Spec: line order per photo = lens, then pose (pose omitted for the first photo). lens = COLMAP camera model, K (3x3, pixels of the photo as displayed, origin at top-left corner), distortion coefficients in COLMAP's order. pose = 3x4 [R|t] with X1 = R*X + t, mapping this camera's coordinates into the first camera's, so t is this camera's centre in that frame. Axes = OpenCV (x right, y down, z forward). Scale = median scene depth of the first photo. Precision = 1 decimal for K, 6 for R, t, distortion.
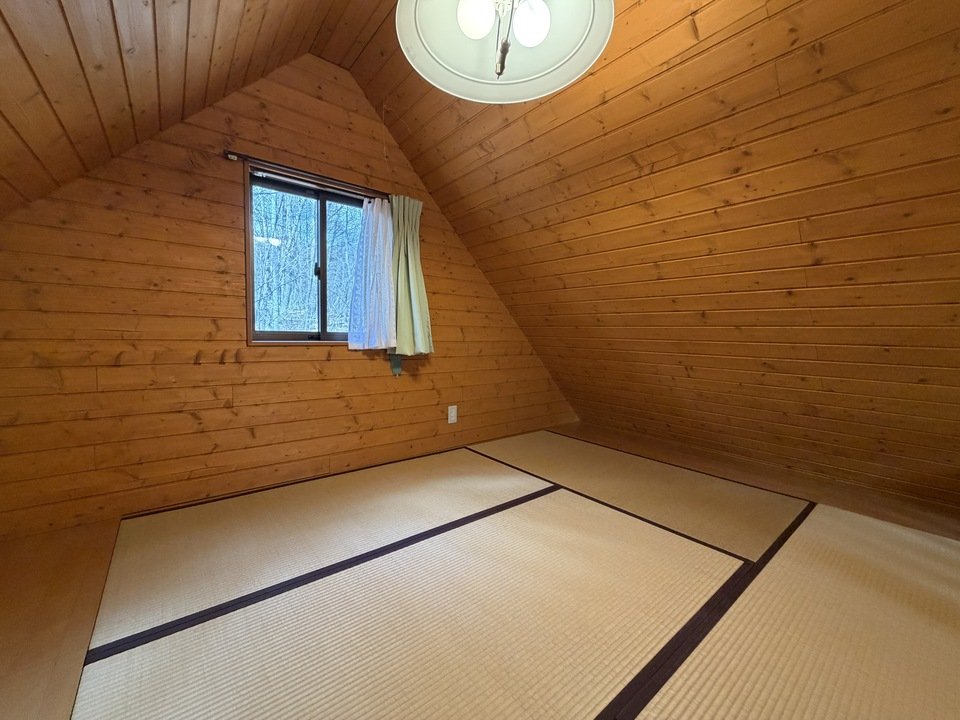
lens RADIAL K [[383.5, 0, 481.4], [0, 383.5, 357.4], [0, 0, 1]] dist [0.001810, 0.000565]
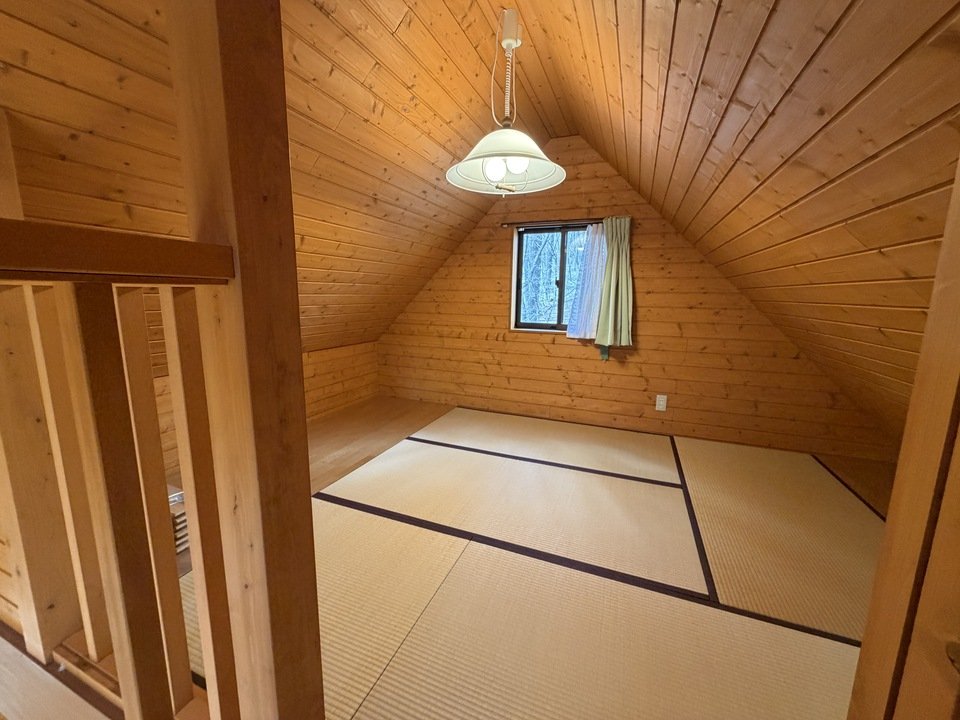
lens RADIAL K [[383.5, 0, 472.9], [0, 383.5, 358.8], [0, 0, 1]] dist [0.001810, 0.000565]
pose [[0.480968, 0.131728, -0.866786, 0.725102], [-0.058716, 0.991268, 0.118066, -0.089011], [0.874770, -0.005892, 0.484503, 0.001268]]
